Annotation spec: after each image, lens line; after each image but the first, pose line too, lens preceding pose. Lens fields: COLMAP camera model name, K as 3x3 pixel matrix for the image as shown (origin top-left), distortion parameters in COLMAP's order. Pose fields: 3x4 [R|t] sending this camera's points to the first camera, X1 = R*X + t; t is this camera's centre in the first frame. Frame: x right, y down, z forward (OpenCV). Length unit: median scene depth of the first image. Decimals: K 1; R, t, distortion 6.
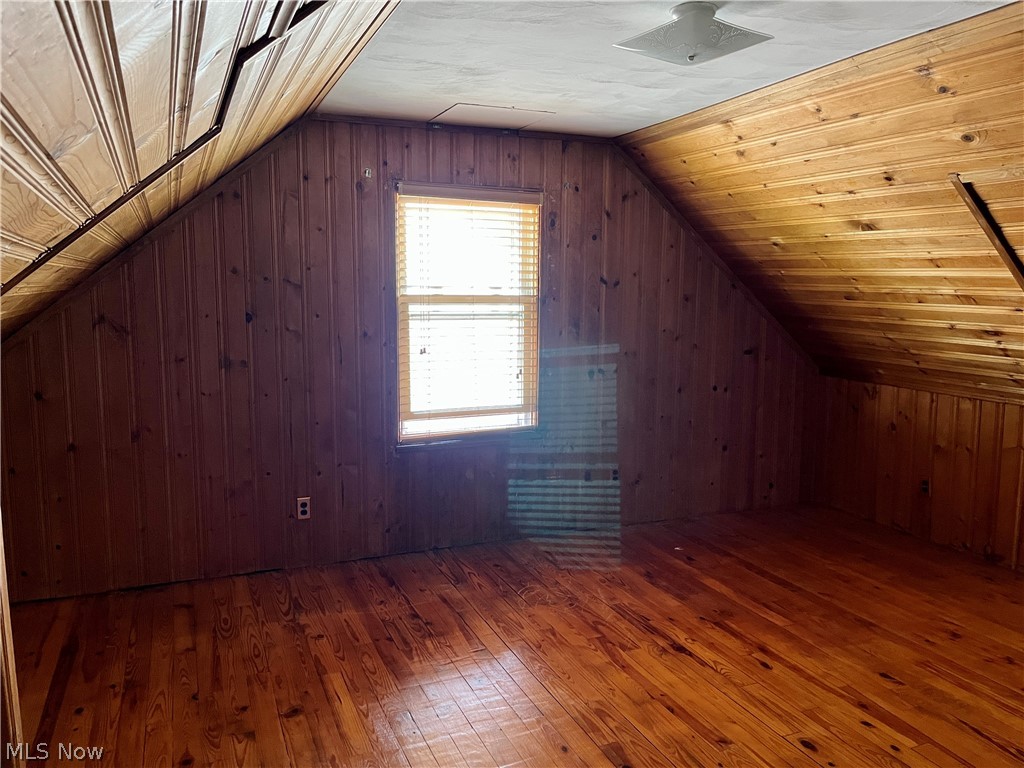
lens RADIAL K [[776.1, 0, 511.7], [0, 776.1, 383.9], [0, 0, 1]] dist [0.011938, -0.021829]
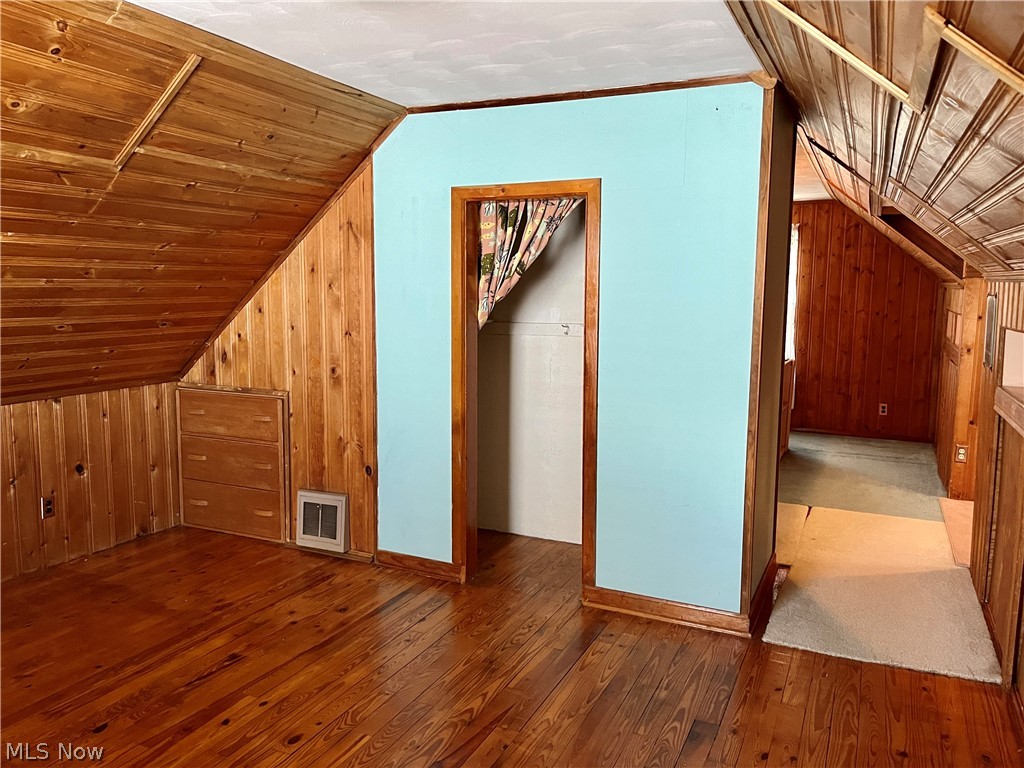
lens RADIAL K [[776.1, 0, 510.6], [0, 776.1, 380.3], [0, 0, 1]] dist [0.011938, -0.021829]
pose [[-0.659805, -0.101022, 0.744615, -0.460416], [0.079279, 0.976033, 0.202668, -0.153438], [-0.747243, 0.192754, -0.635983, 1.236220]]
